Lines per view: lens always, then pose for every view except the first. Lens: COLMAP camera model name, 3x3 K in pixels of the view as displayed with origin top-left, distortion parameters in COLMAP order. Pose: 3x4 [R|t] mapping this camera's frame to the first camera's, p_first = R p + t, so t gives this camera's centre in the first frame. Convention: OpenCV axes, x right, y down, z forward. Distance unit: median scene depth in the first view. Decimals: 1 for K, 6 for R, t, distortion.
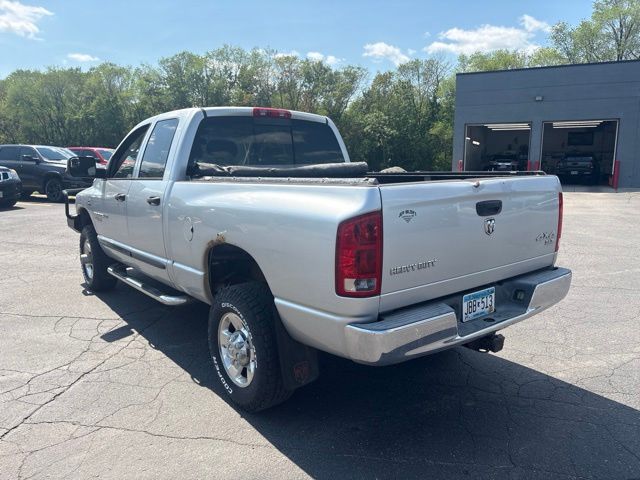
lens RADIAL K [[490.5, 0, 317.3], [0, 490.5, 240.0], [0, 0, 1]] dist [0.040842, -0.030052]
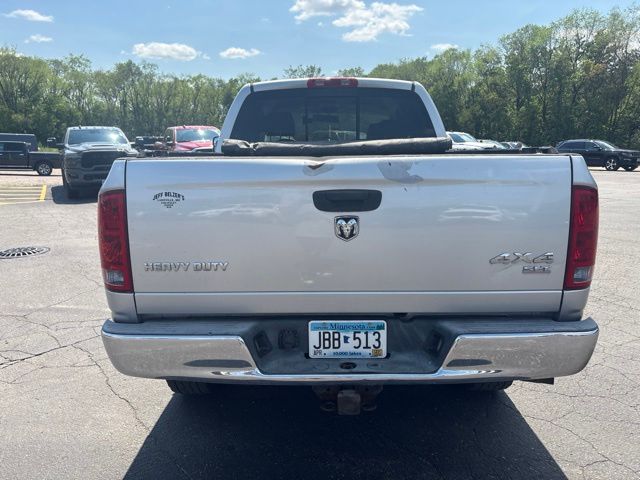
lens RADIAL K [[490.5, 0, 317.3], [0, 490.5, 240.0], [0, 0, 1]] dist [0.040842, -0.030052]
pose [[0.782976, 0.114867, -0.611355, 0.122129], [-0.095035, 0.993354, 0.064928, -0.008391], [0.614750, 0.007263, 0.788689, 0.075868]]
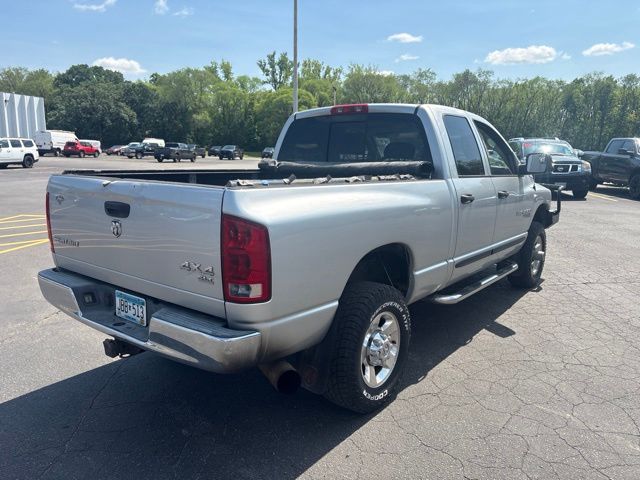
lens RADIAL K [[490.5, 0, 319.9], [0, 490.5, 230.2], [0, 0, 1]] dist [0.038326, -0.082454]
pose [[0.235771, 0.159856, -0.958571, 0.232045], [-0.161128, 0.979156, 0.123658, -0.035223], [0.958358, 0.125298, 0.256614, 0.190746]]
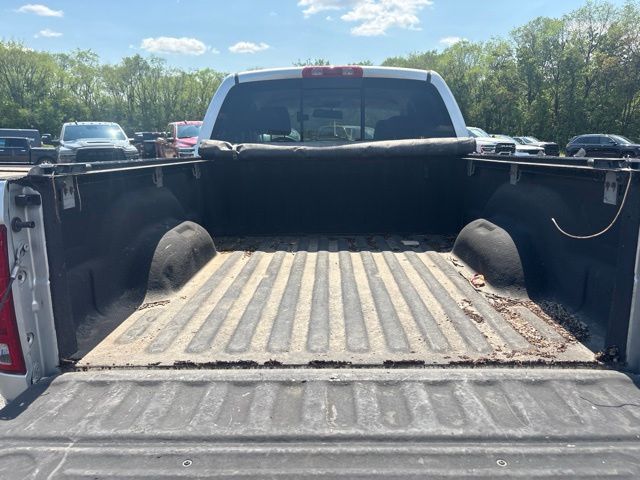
lens RADIAL K [[488.4, 0, 322.7], [0, 488.4, 238.0], [0, 0, 1]] dist [0.045029, -0.035264]
pose [[0.778425, 0.119698, -0.616220, 0.101389], [-0.094646, 0.992810, 0.073288, -0.016484], [0.620561, 0.001273, 0.784157, 0.108926]]
